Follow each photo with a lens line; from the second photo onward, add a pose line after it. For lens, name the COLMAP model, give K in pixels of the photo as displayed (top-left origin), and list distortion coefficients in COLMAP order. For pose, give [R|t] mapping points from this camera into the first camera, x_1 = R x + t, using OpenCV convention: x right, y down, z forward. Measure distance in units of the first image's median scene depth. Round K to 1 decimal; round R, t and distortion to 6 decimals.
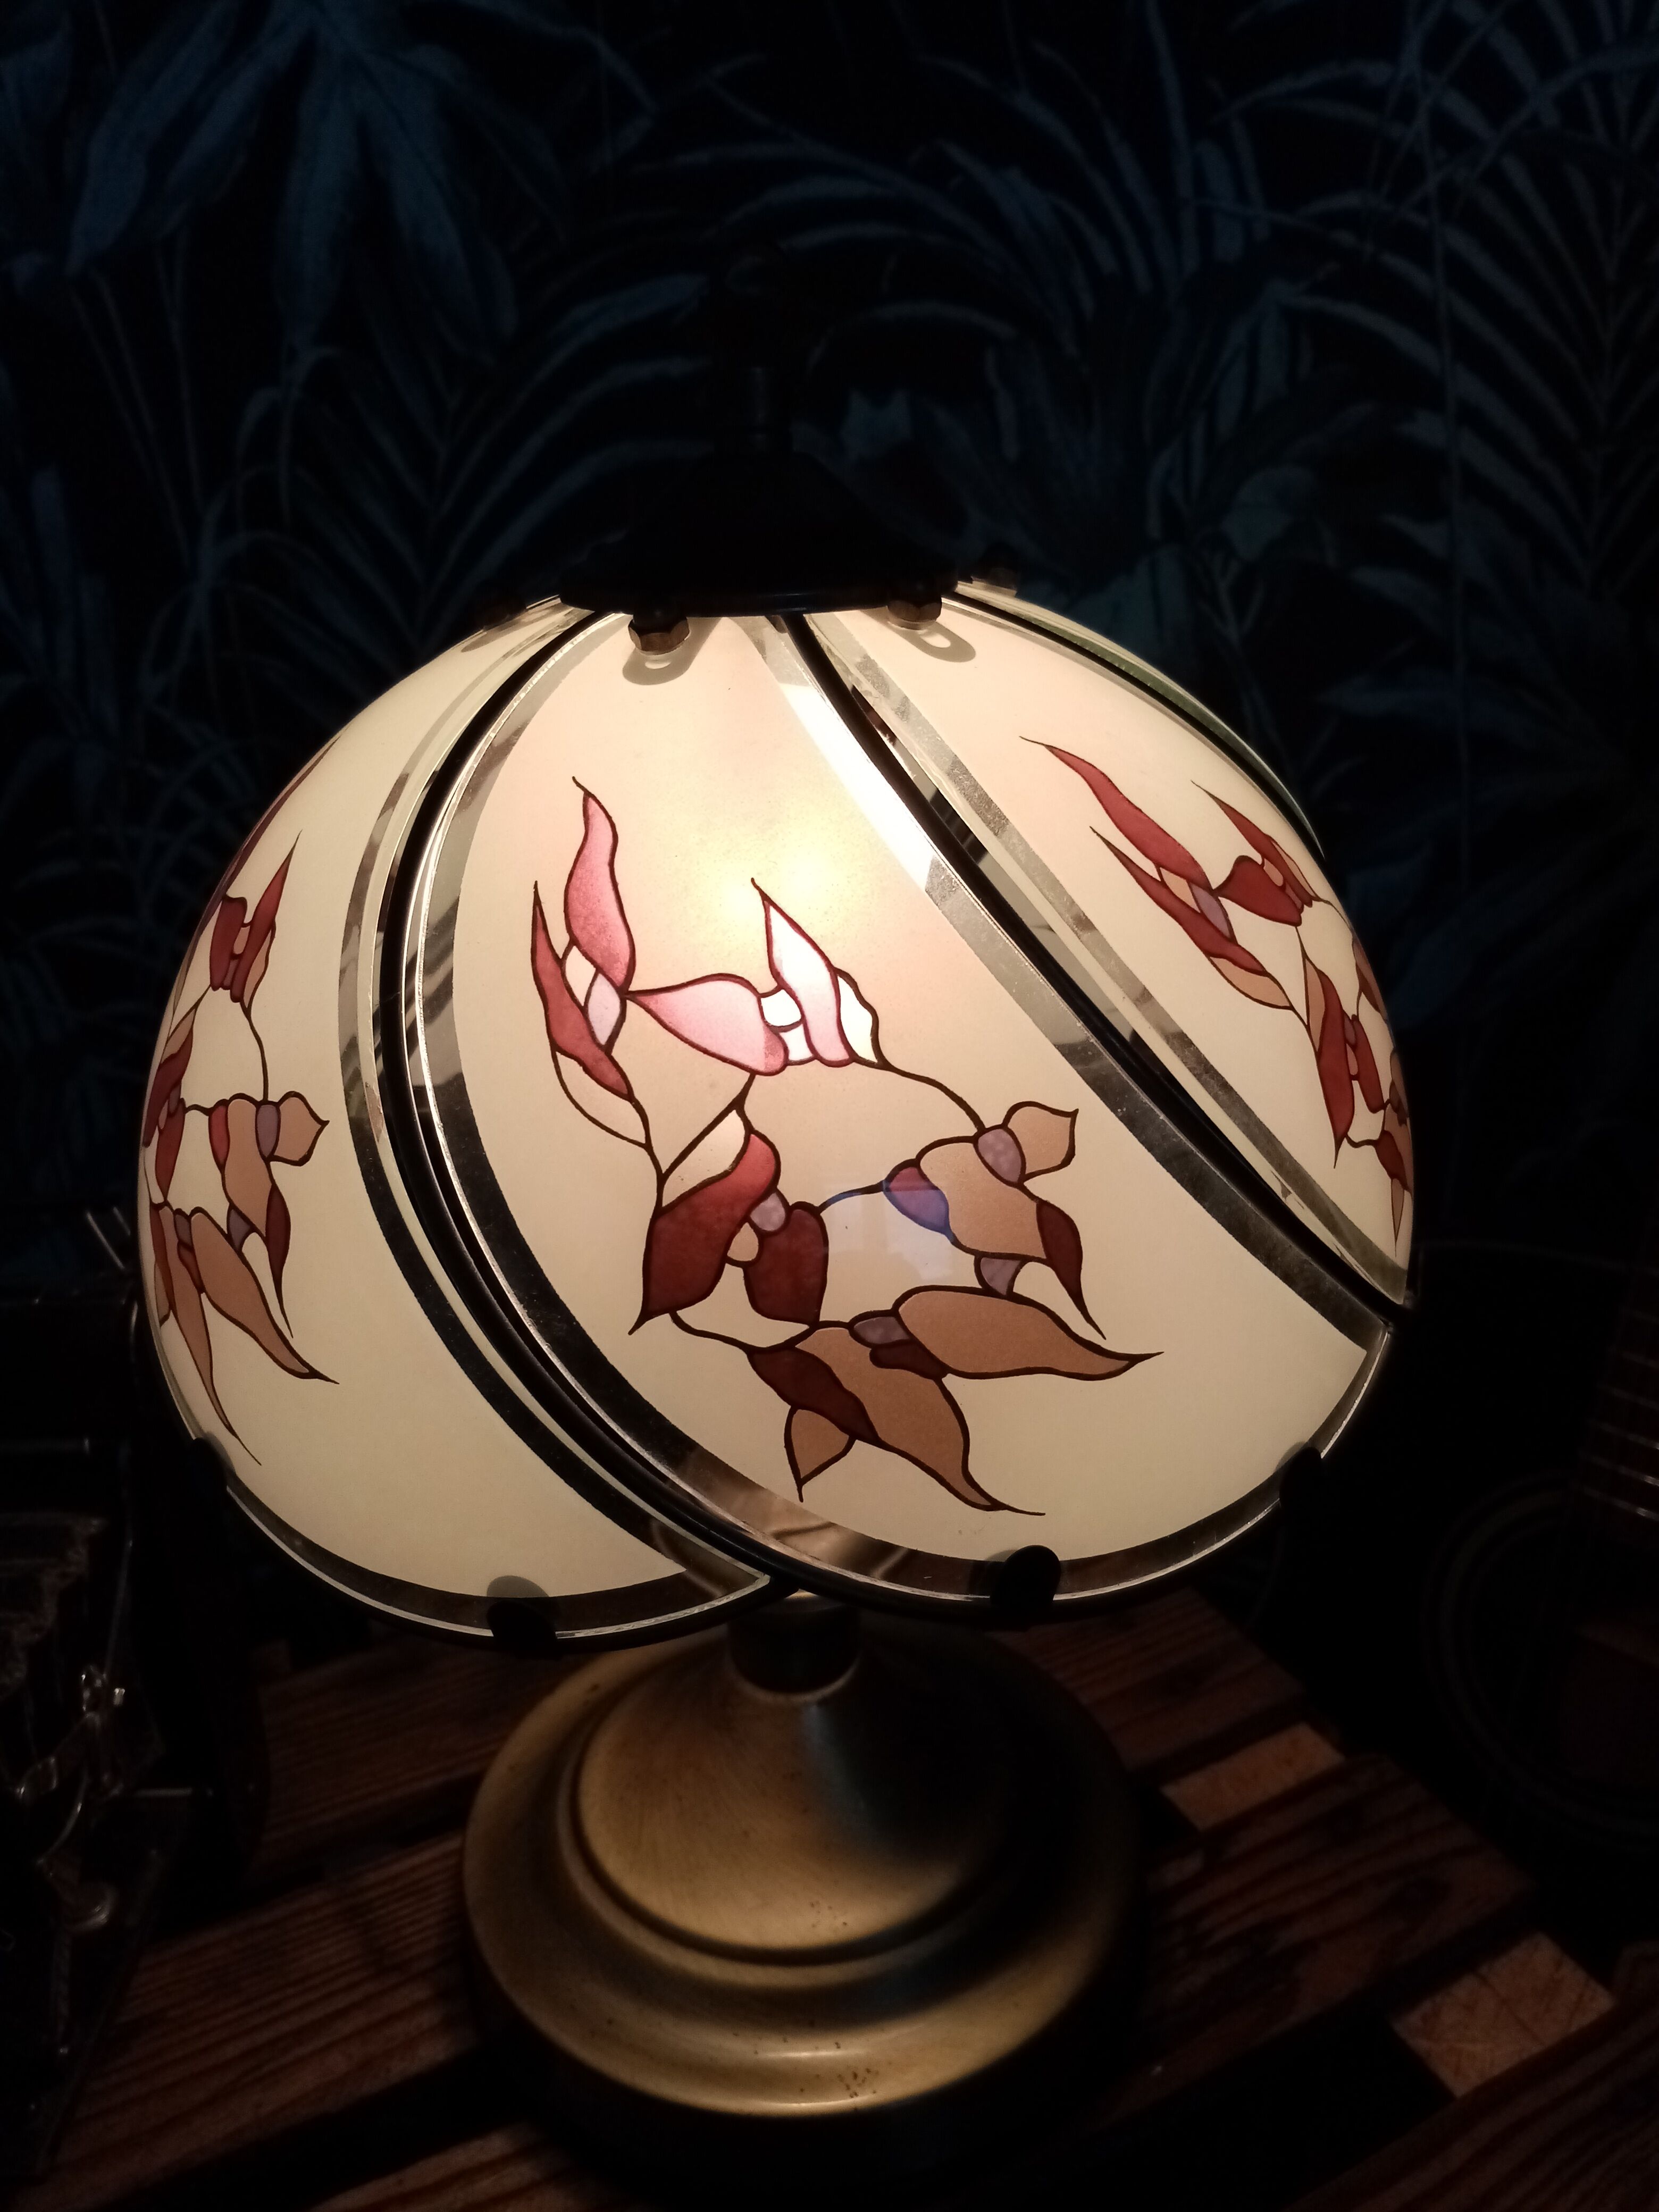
lens RADIAL K [[1821.7, 0, 834.6], [0, 1821.7, 1122.2], [0, 0, 1]] dist [0.042556, -0.098966]
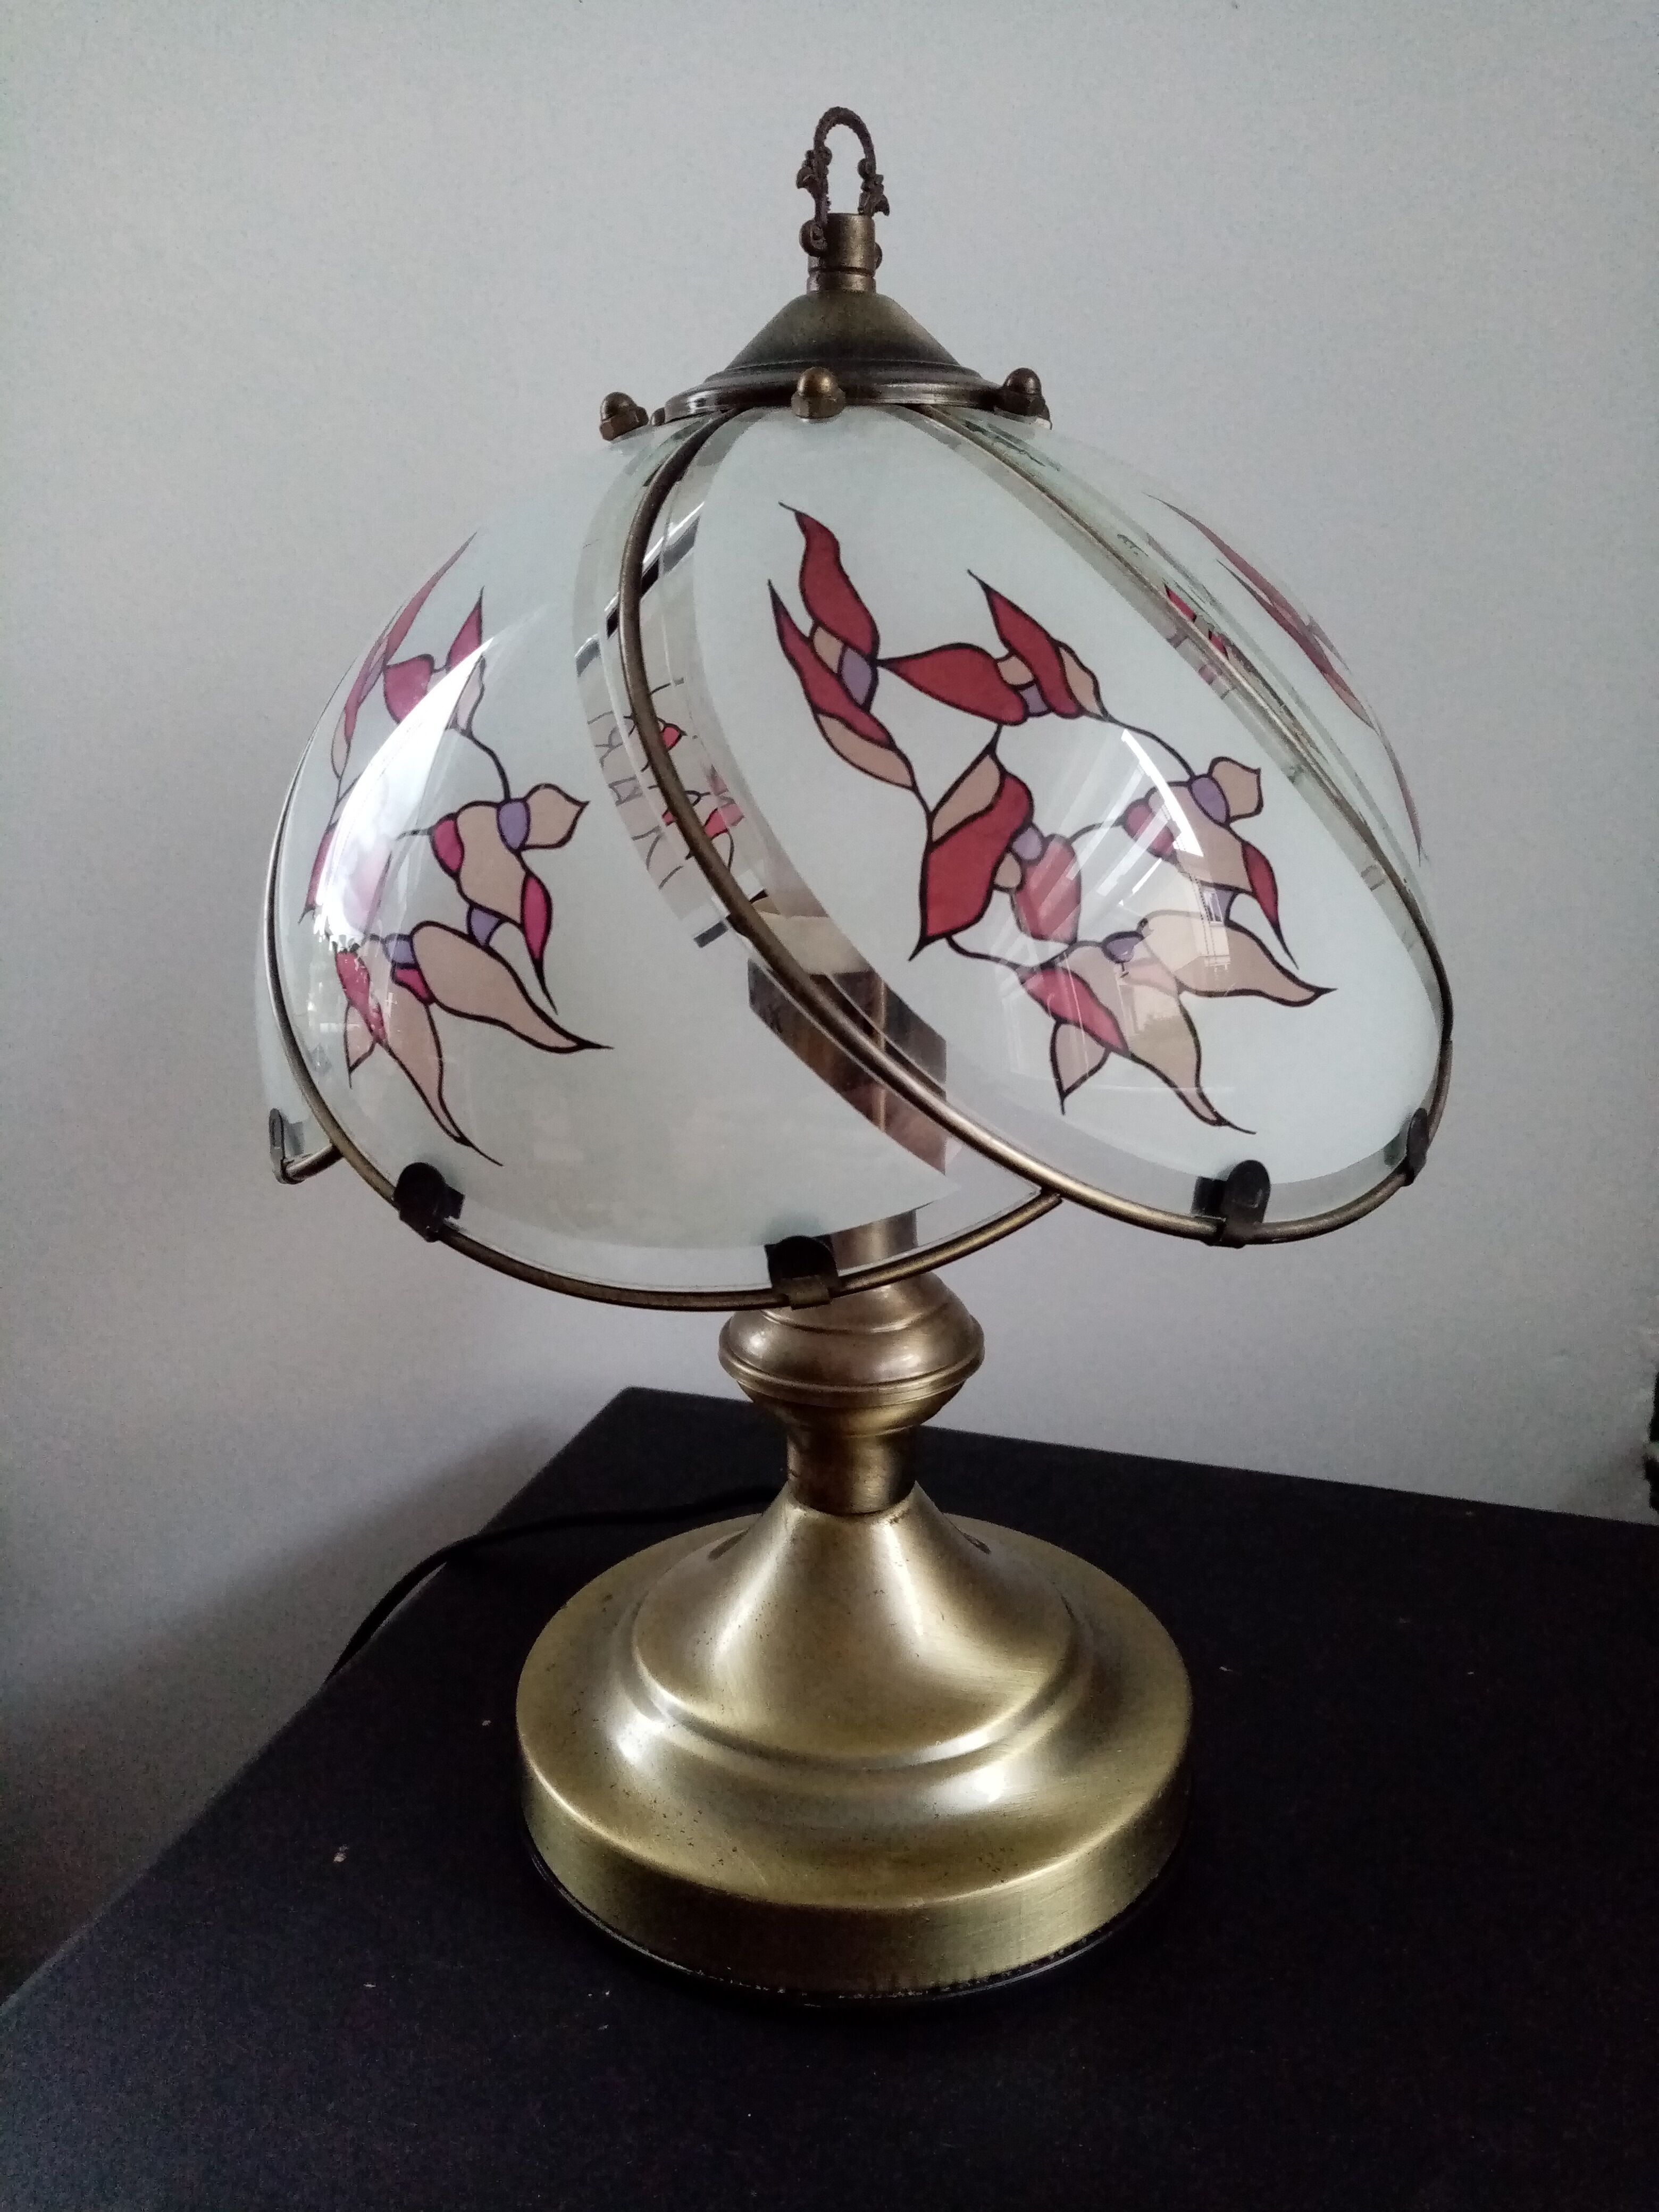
lens RADIAL K [[1821.7, 0, 825.9], [0, 1821.7, 1162.7], [0, 0, 1]] dist [0.042556, -0.098966]
pose [[0.977121, -0.052759, 0.206037, -0.342256], [0.075238, 0.991849, -0.102836, 0.300578], [-0.198932, 0.115985, 0.973126, -0.029019]]
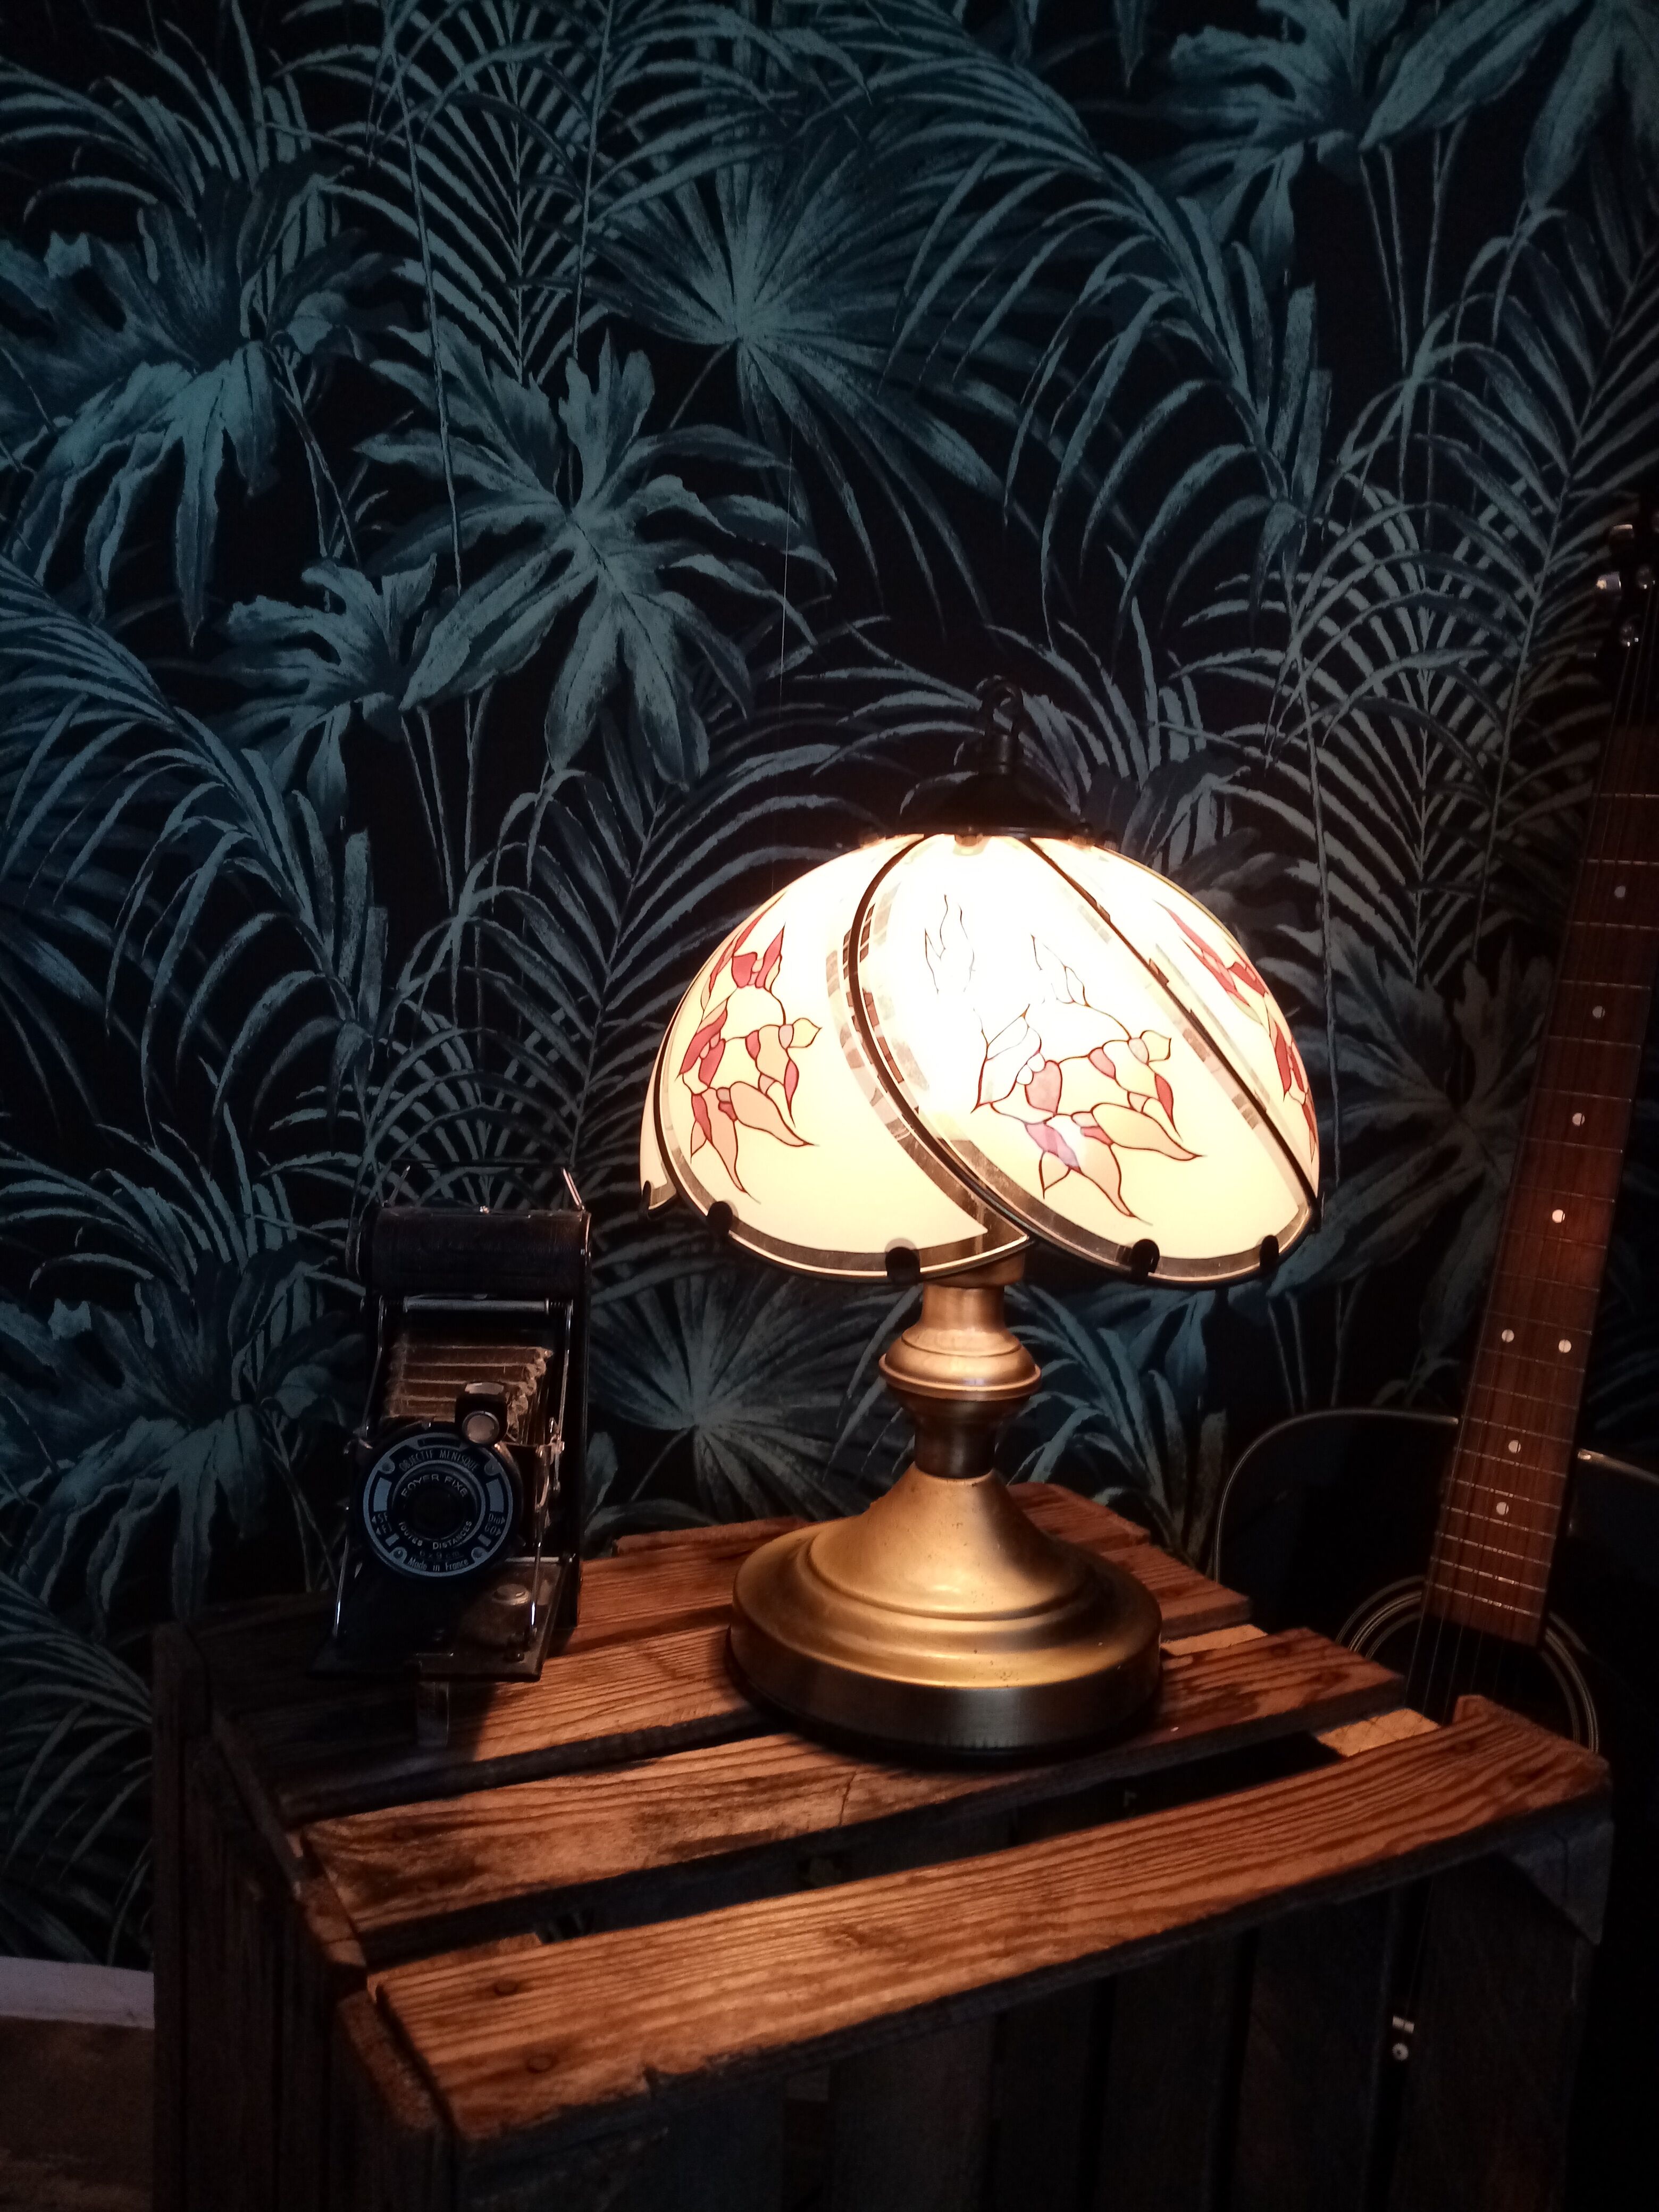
lens RADIAL K [[1821.7, 0, 831.8], [0, 1821.7, 1123.4], [0, 0, 1]] dist [0.042556, -0.098966]
pose [[0.996207, 0.067901, 0.054423, -0.346068], [-0.050756, 0.961403, -0.270422, 0.632582], [-0.070684, 0.266634, 0.961202, -0.943803]]
